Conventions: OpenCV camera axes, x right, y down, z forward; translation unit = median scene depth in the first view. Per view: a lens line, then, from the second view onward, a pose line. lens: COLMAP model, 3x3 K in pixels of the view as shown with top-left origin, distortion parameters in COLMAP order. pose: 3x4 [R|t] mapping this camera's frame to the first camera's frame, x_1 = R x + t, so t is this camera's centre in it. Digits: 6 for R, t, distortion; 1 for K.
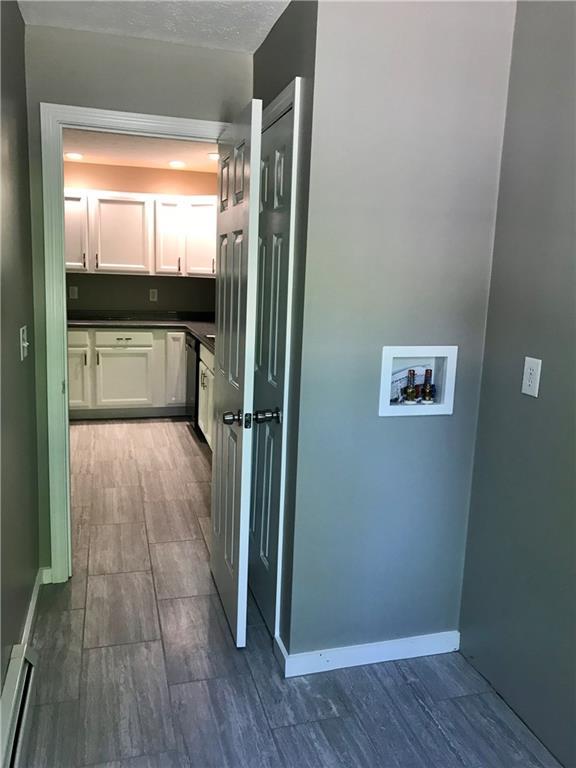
lens RADIAL K [[635.8, 0, 290.9], [0, 635.8, 377.8], [0, 0, 1]] dist [0.061220, -0.006496]
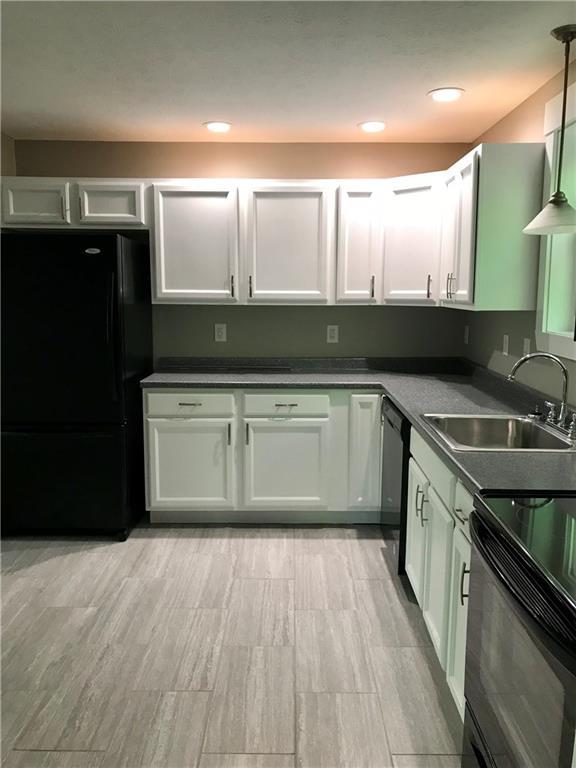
lens RADIAL K [[635.8, 0, 290.5], [0, 635.8, 386.5], [0, 0, 1]] dist [0.061220, -0.006496]
pose [[0.960612, 0.012584, -0.277609, -0.078909], [-0.018166, 0.999681, -0.017543, -0.068130], [0.277300, 0.021895, 0.960534, 0.383211]]
